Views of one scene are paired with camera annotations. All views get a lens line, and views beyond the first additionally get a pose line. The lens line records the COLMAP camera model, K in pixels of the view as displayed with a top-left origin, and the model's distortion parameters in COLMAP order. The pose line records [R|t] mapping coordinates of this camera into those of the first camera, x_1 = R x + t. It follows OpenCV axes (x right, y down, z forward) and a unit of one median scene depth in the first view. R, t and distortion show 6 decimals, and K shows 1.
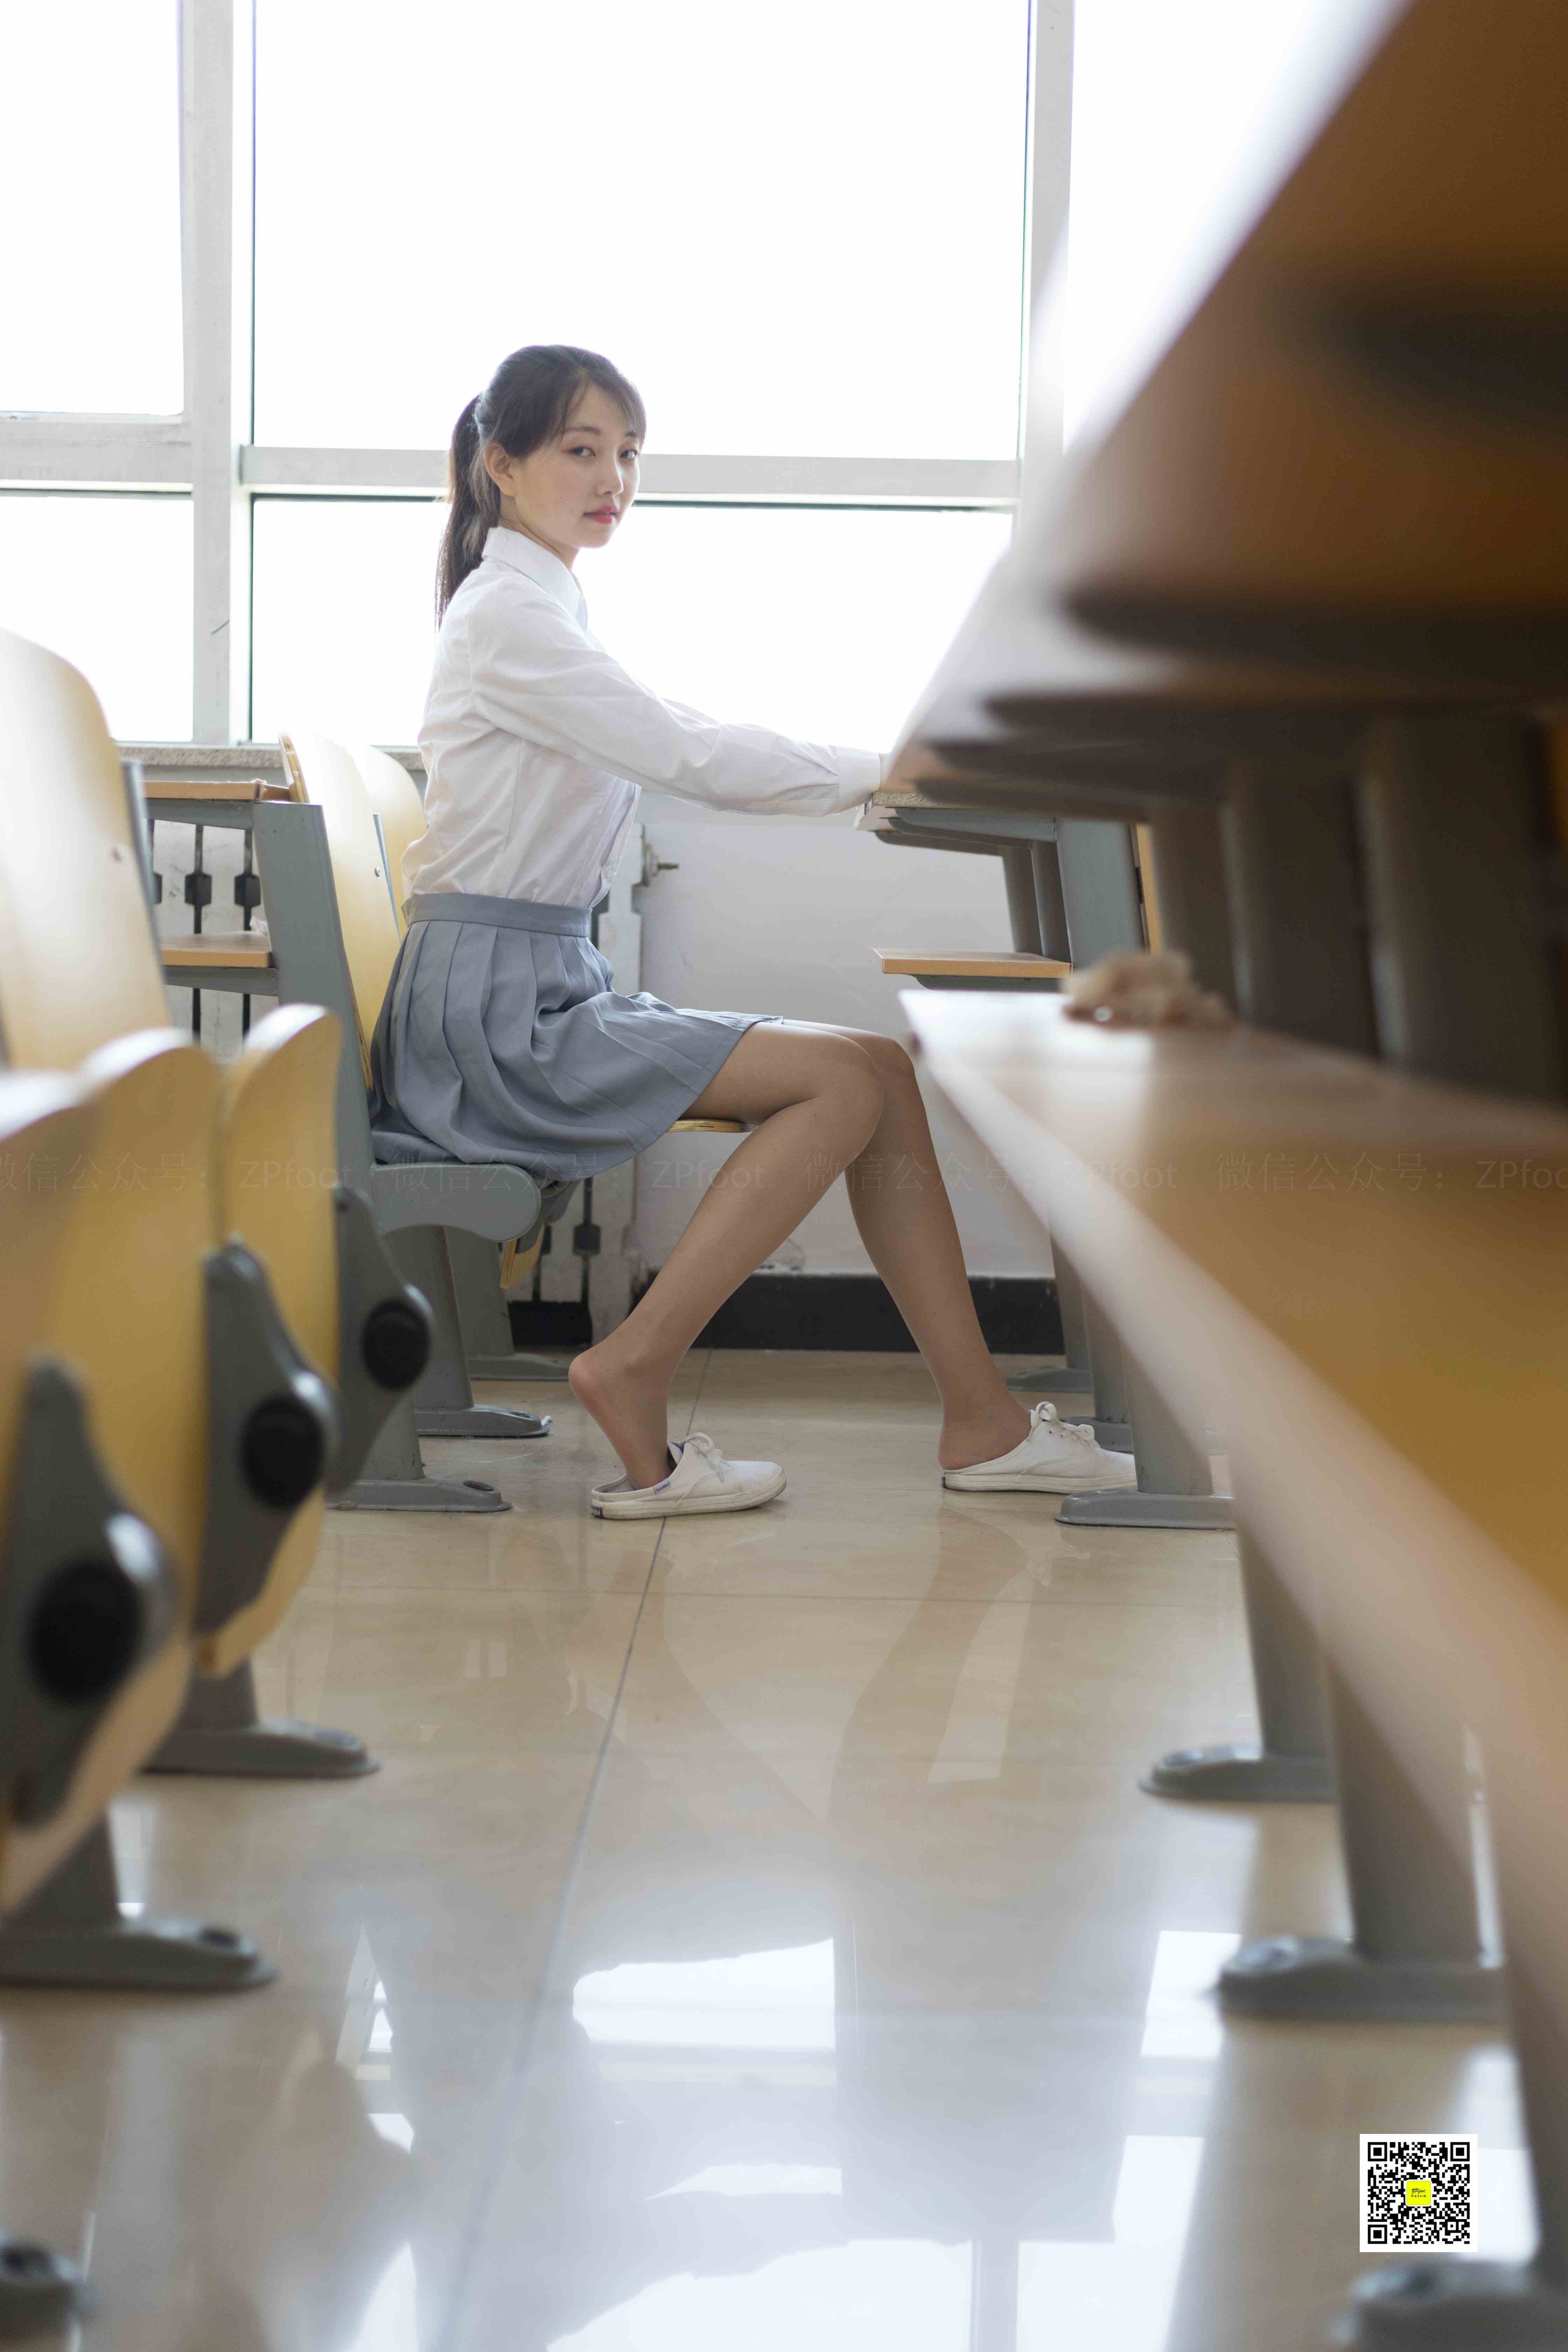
lens RADIAL K [[3307.5, 0, 784.0], [0, 3307.5, 1176.0], [0, 0, 1]] dist [-0.021223, -0.001109]
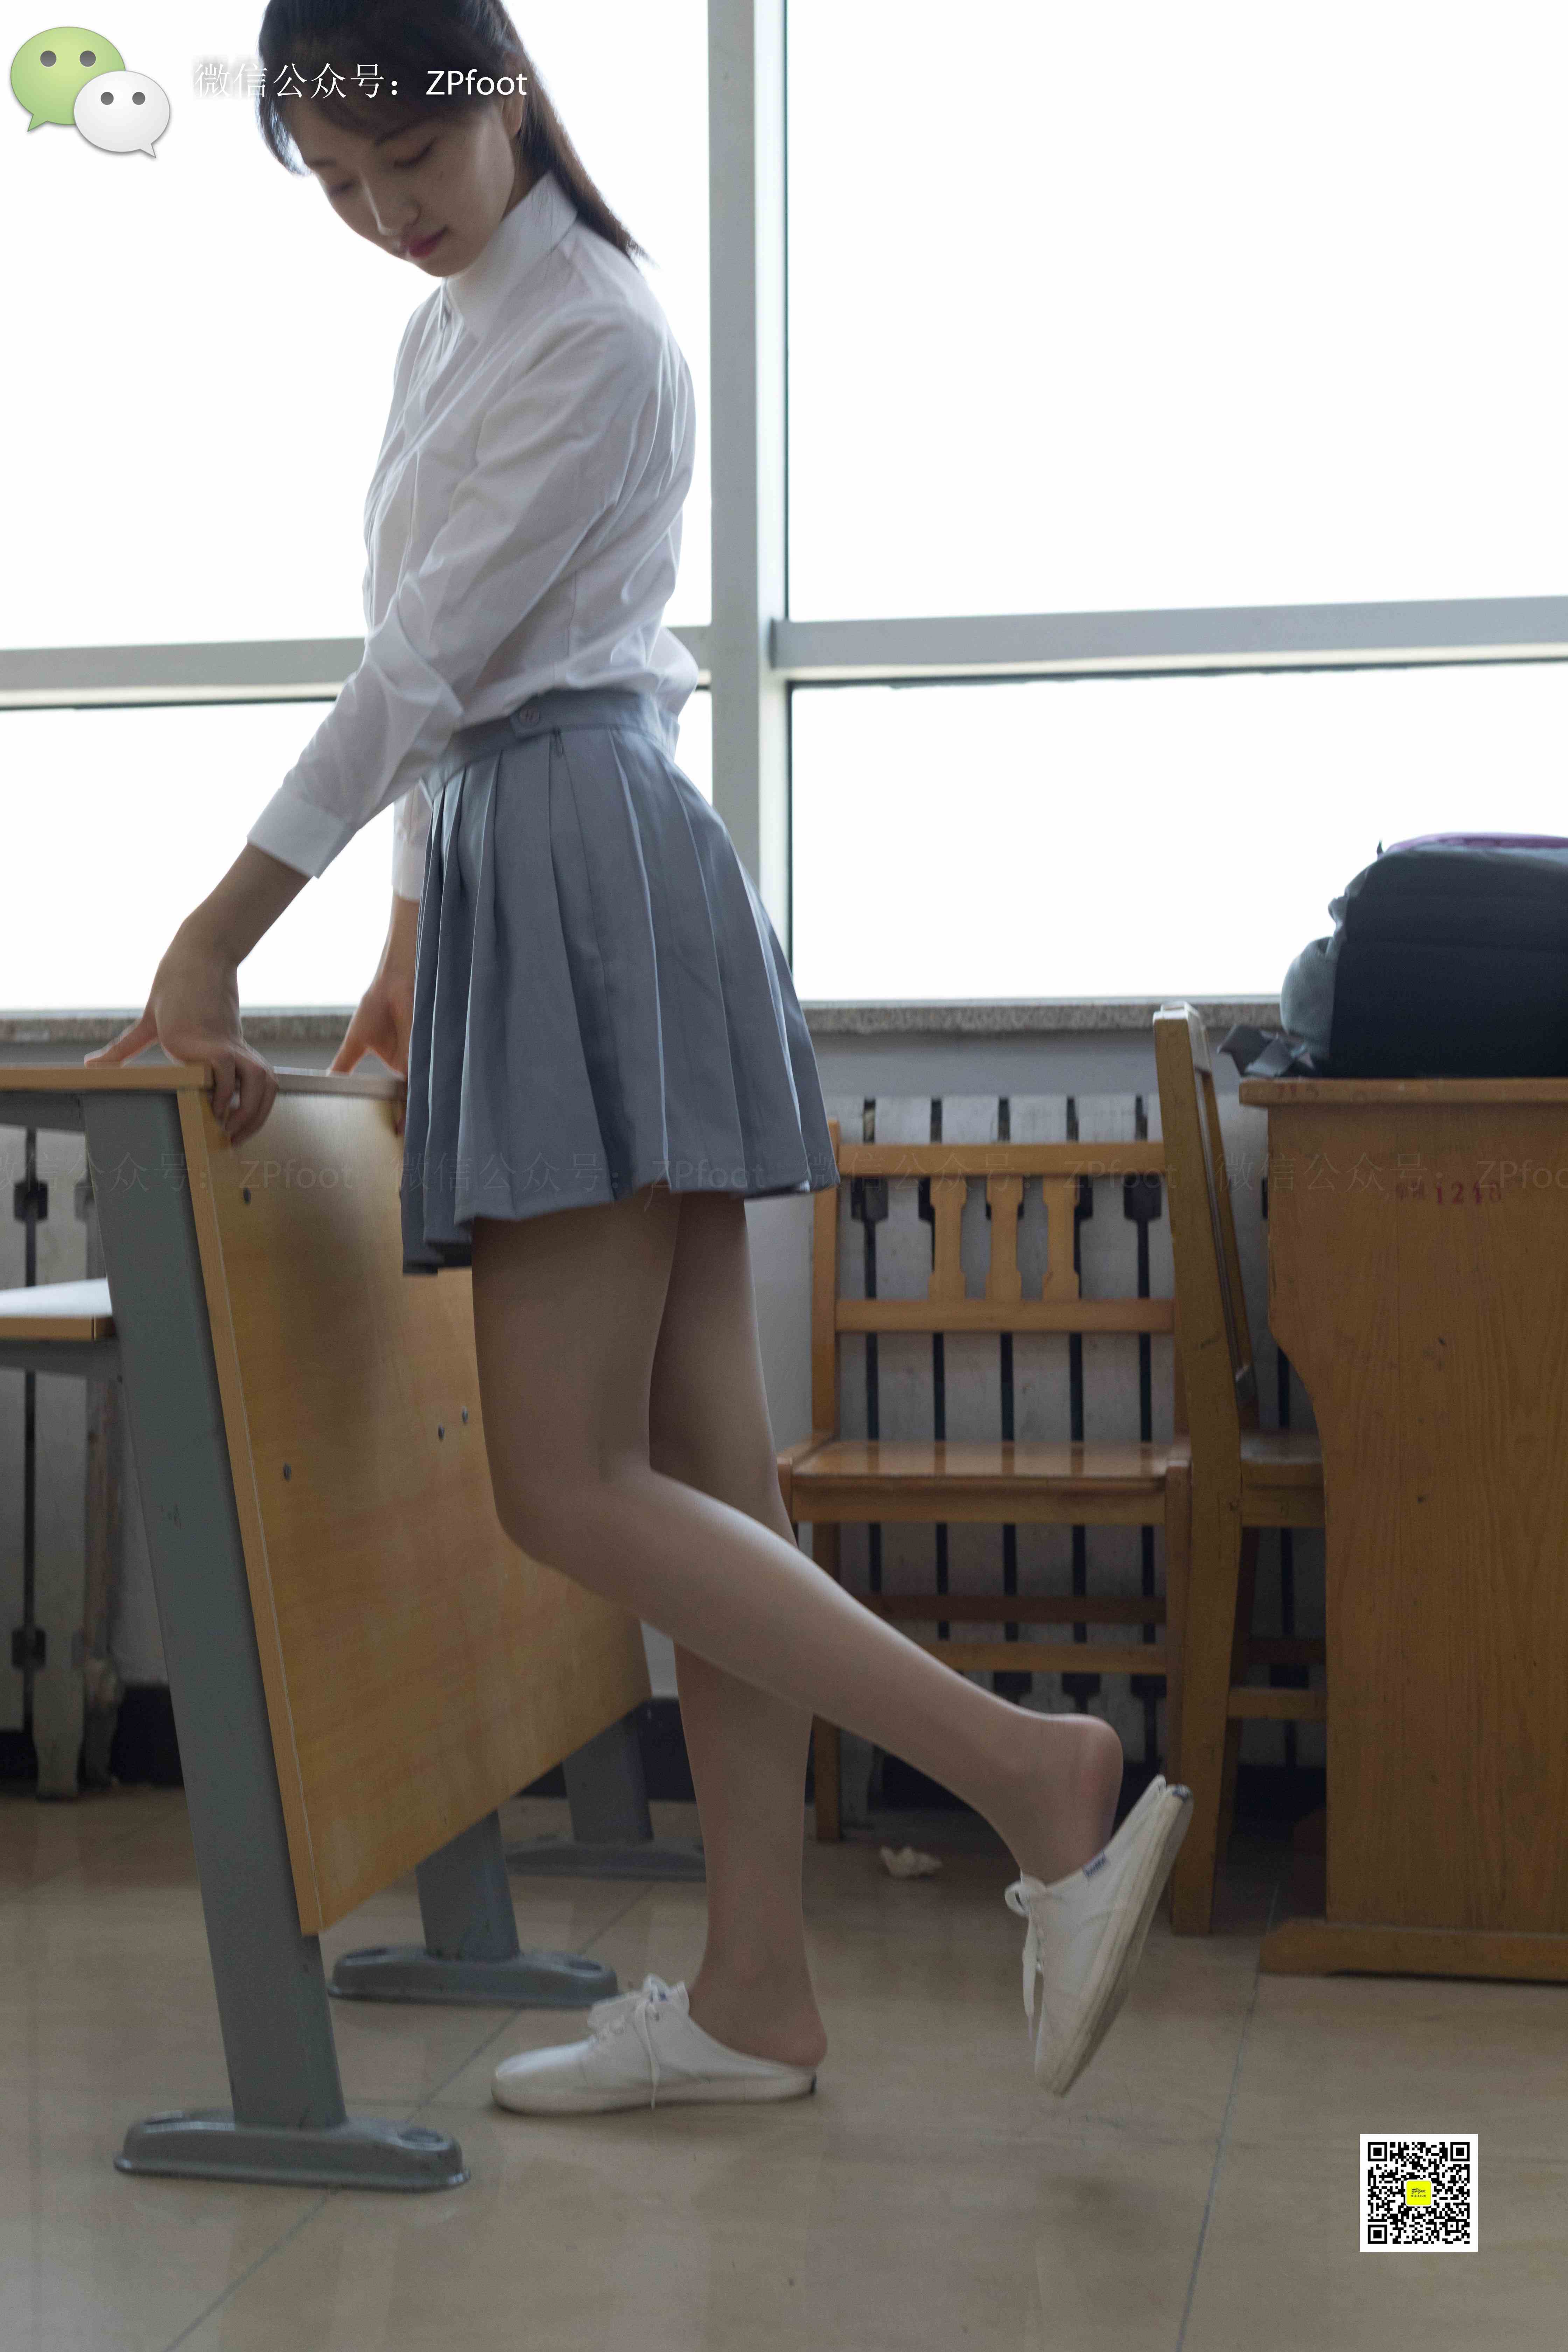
lens RADIAL K [[3302.2, 0, 791.4], [0, 3302.2, 1266.1], [0, 0, 1]] dist [0.047130, 0.041052]
pose [[0.985918, -0.017054, -0.166356, 0.277942], [0.008342, 0.998564, -0.052926, -0.030594], [0.167020, 0.050793, 0.984644, 0.312562]]
